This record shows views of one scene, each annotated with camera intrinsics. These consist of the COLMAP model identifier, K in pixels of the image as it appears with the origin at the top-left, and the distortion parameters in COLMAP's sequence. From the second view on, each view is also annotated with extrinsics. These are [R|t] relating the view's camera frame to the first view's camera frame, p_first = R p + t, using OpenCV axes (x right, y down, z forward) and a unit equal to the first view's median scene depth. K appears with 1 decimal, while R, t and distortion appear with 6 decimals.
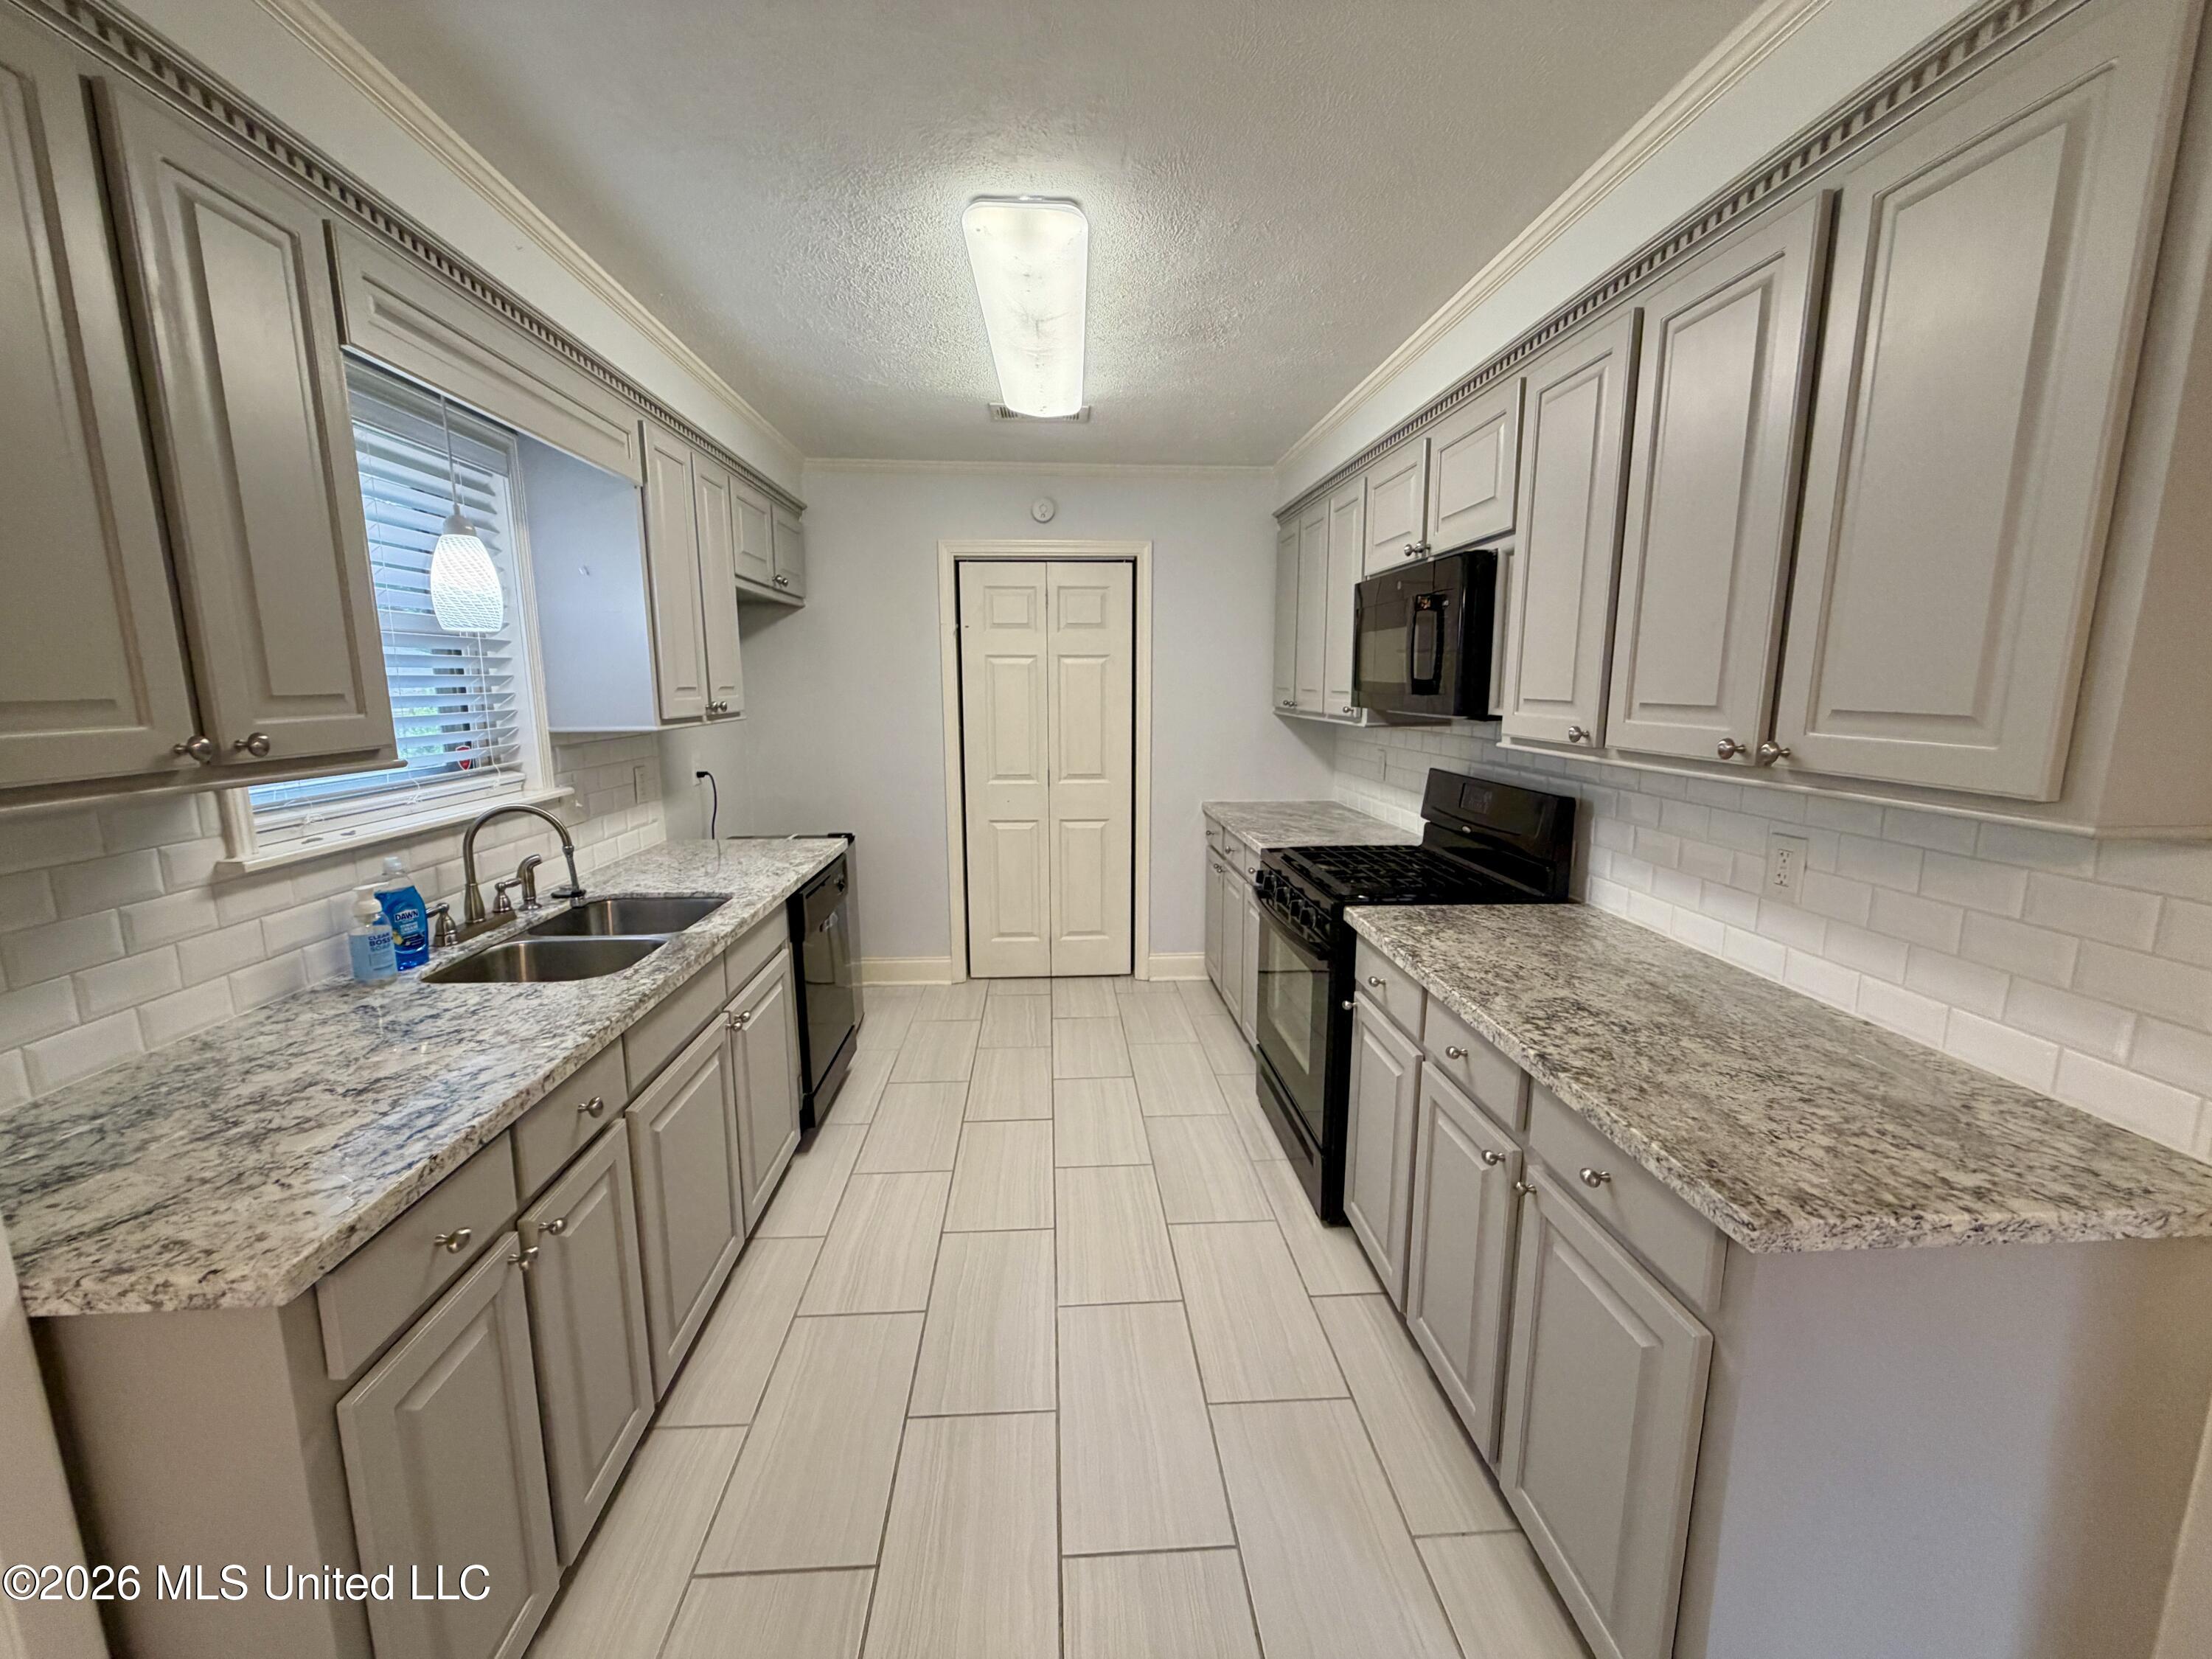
lens RADIAL K [[886.9, 0, 1068.0], [0, 886.9, 815.1], [0, 0, 1]] dist [0.000443, 0.000159]
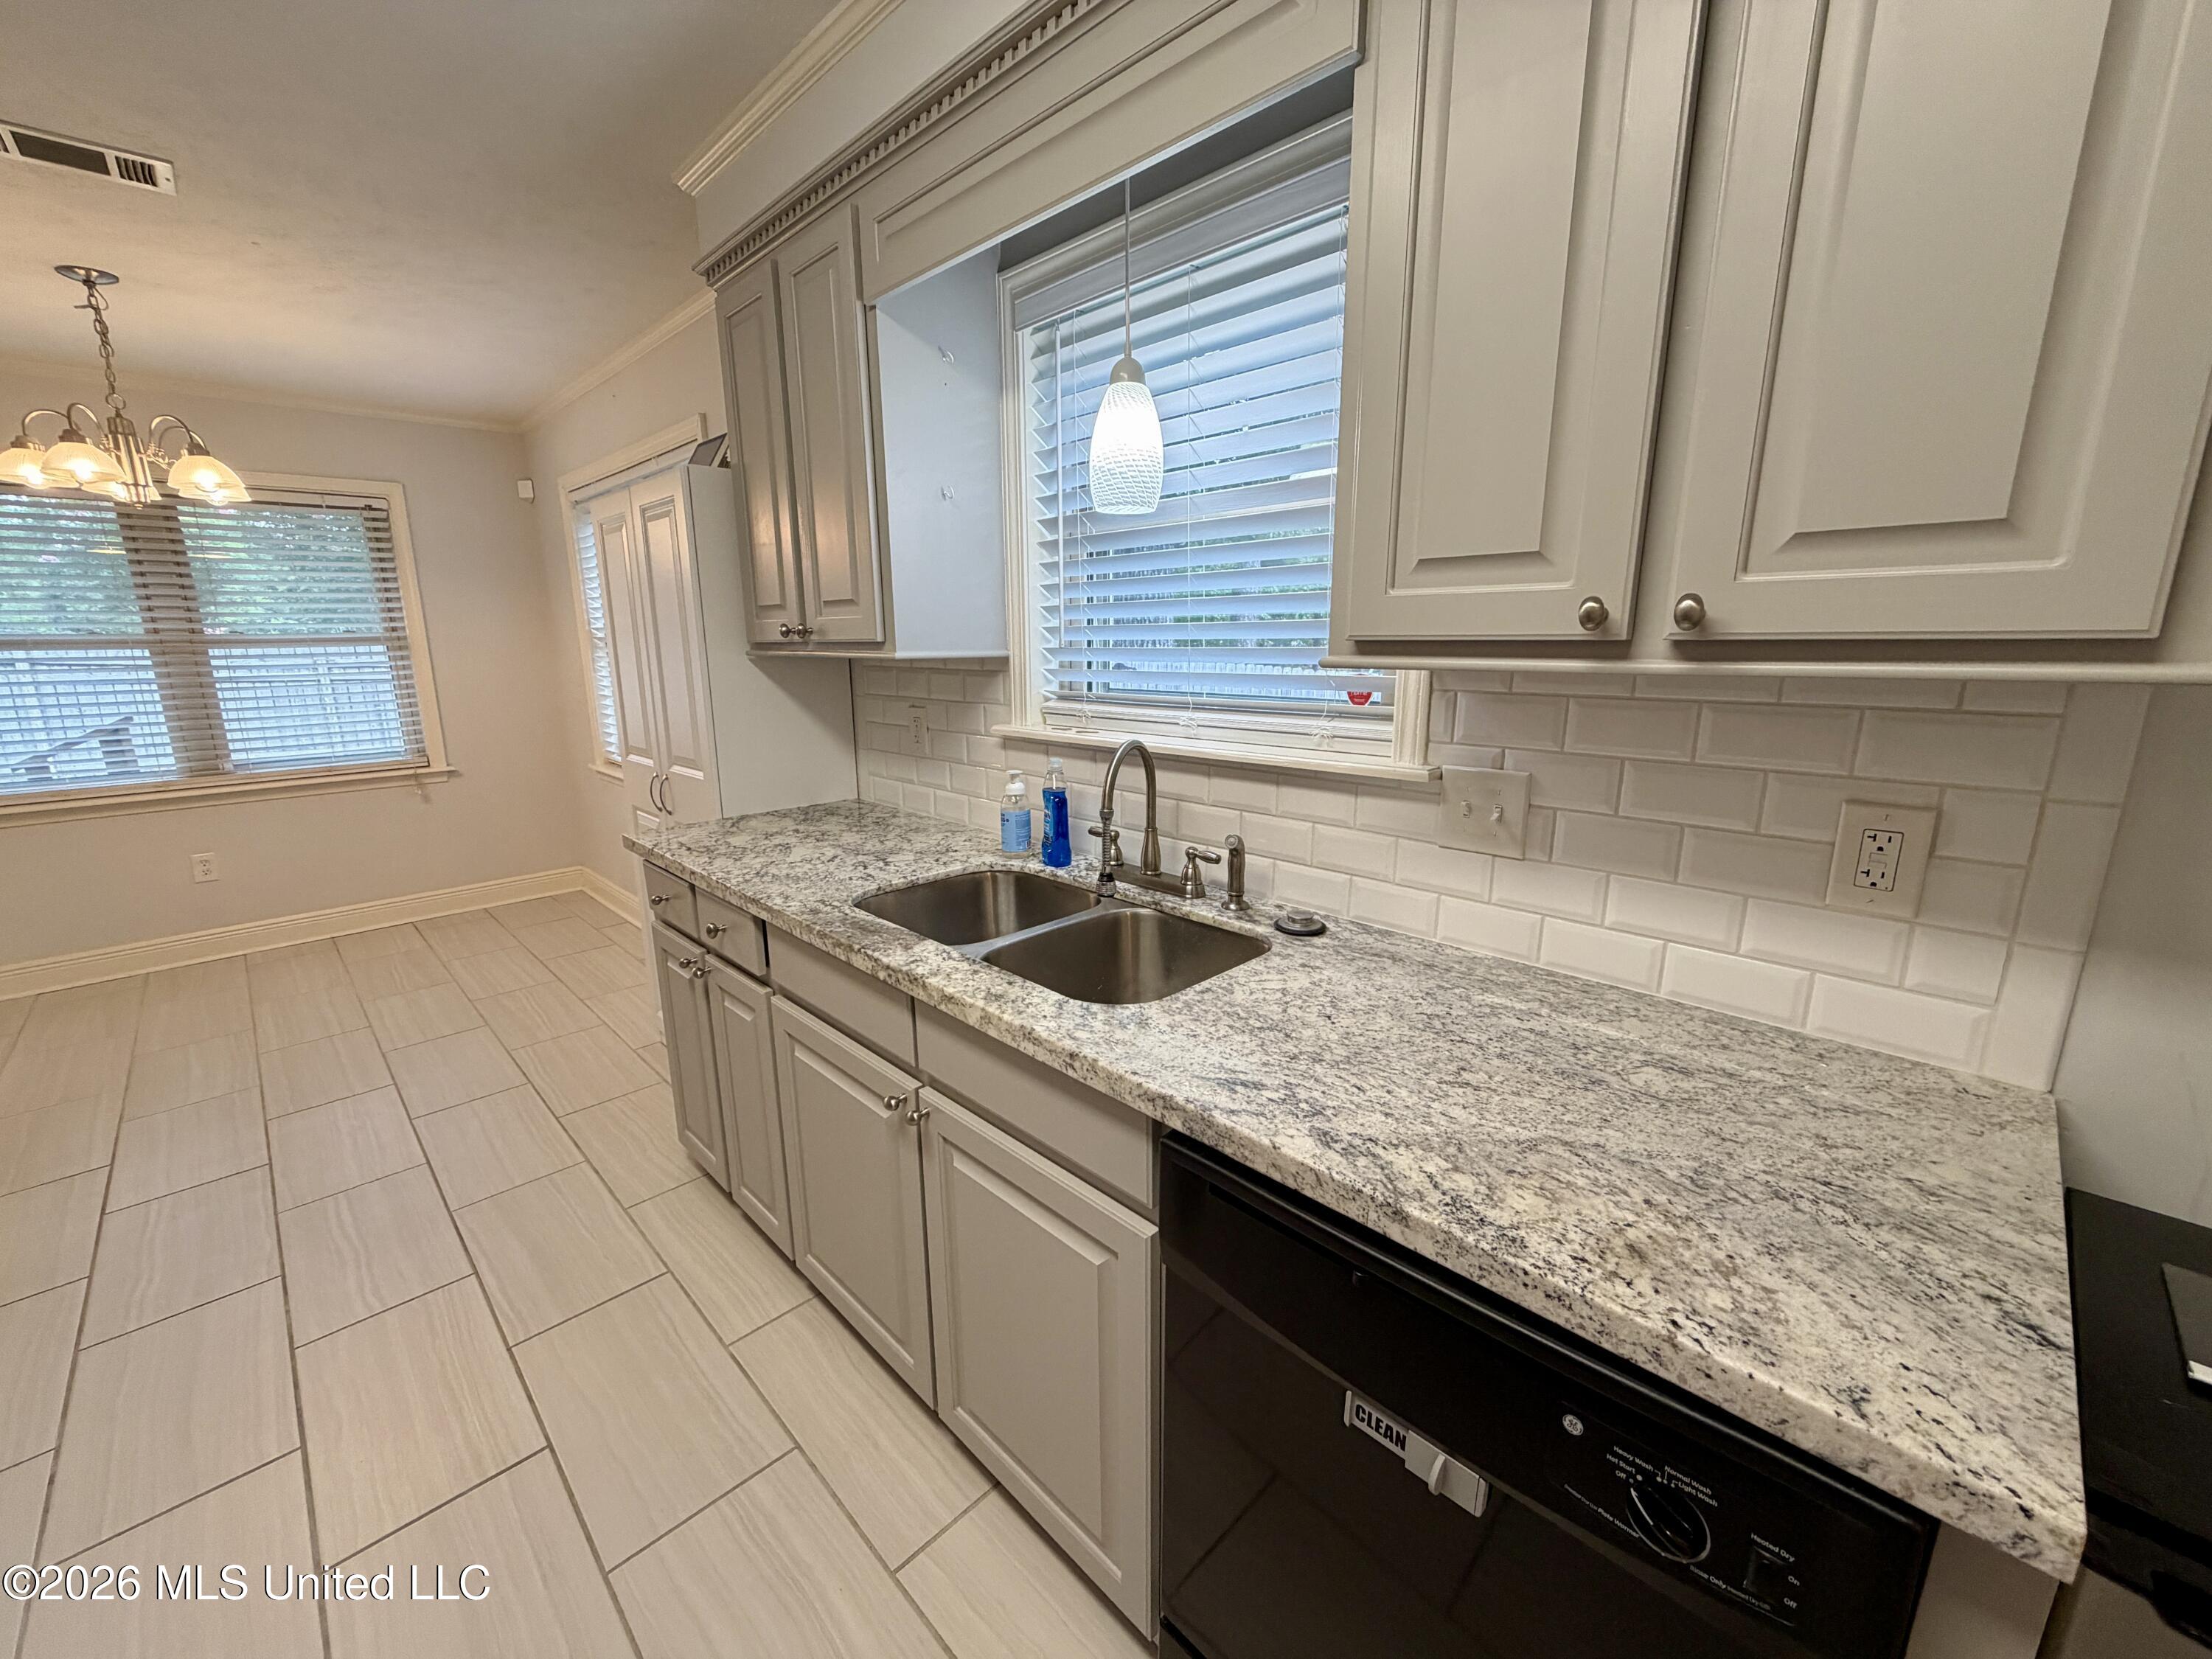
lens RADIAL K [[886.9, 0, 1068.0], [0, 886.9, 815.1], [0, 0, 1]] dist [0.000443, 0.000159]
pose [[-0.744555, 0.152981, -0.649796, -0.089181], [-0.083414, 0.944439, 0.317928, -0.238413], [0.662329, 0.290917, -0.690426, 1.865559]]
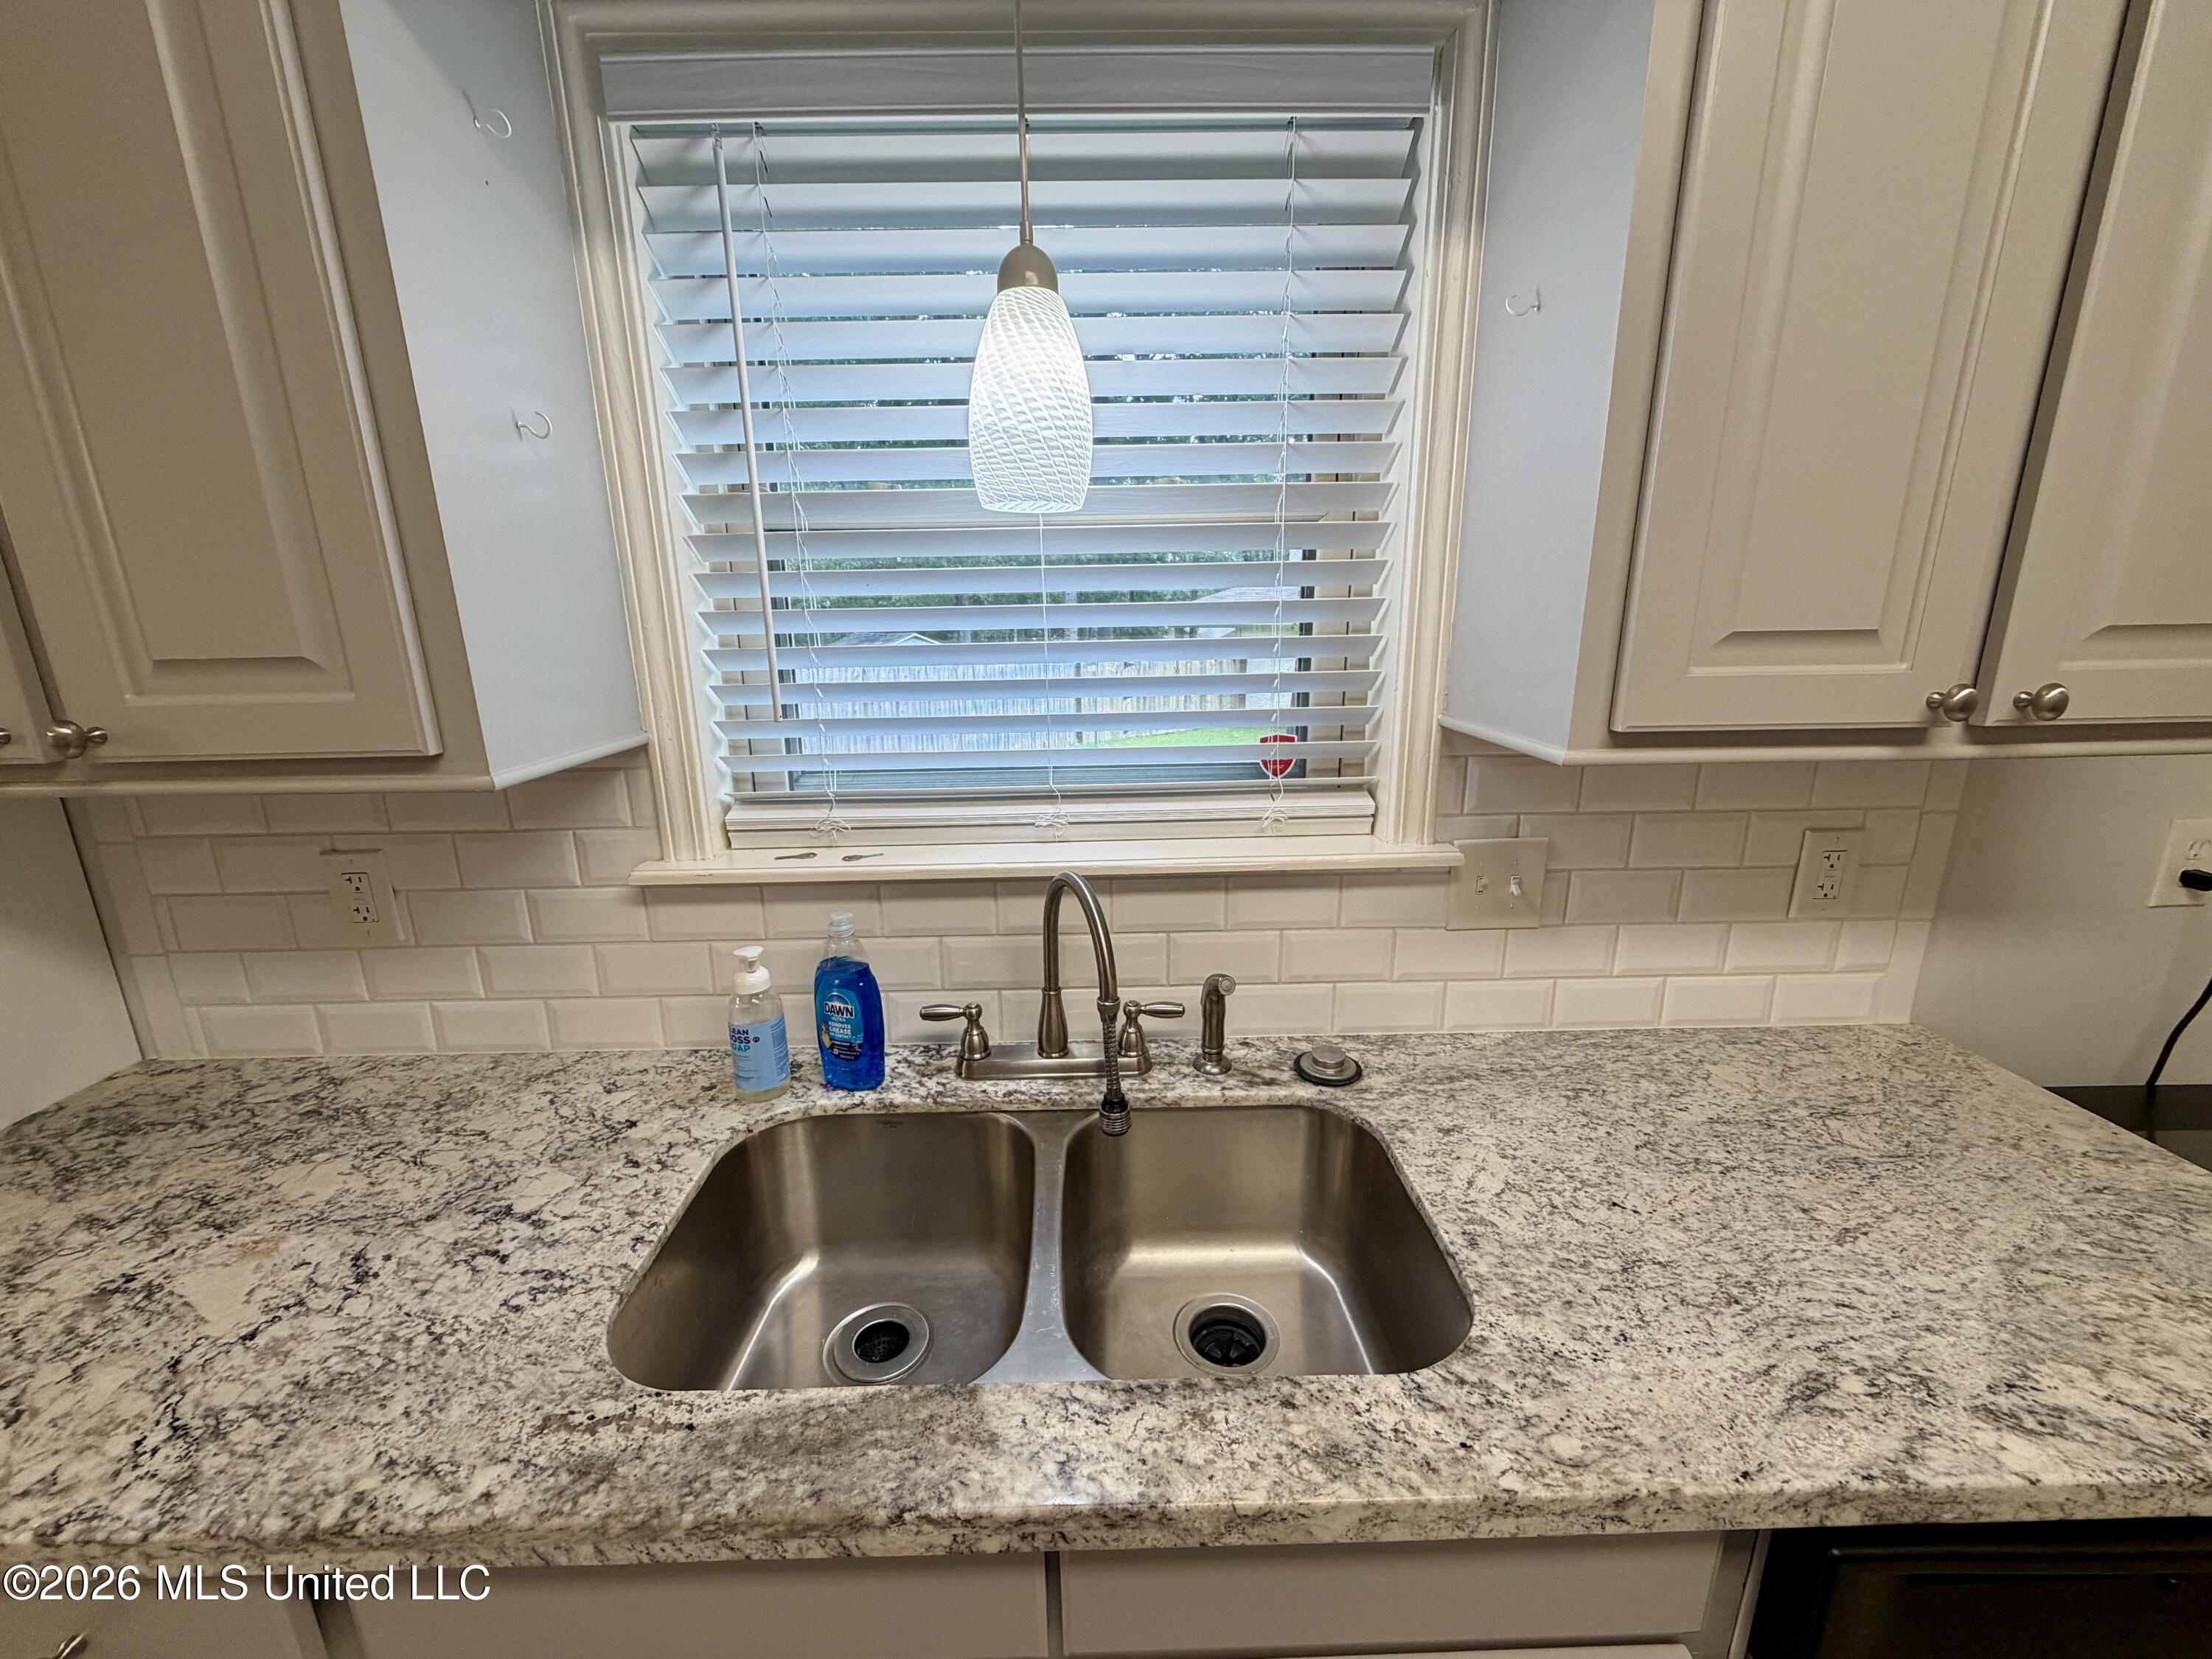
lens RADIAL K [[899.1, 0, 1097.1], [0, 899.1, 824.2], [0, 0, 1]] dist [0.000061, 0.000032]
pose [[-0.003879, 0.255178, -0.966886, -0.187300], [-0.135338, 0.957864, 0.253340, -0.208171], [0.990792, 0.131839, 0.030819, 1.226576]]
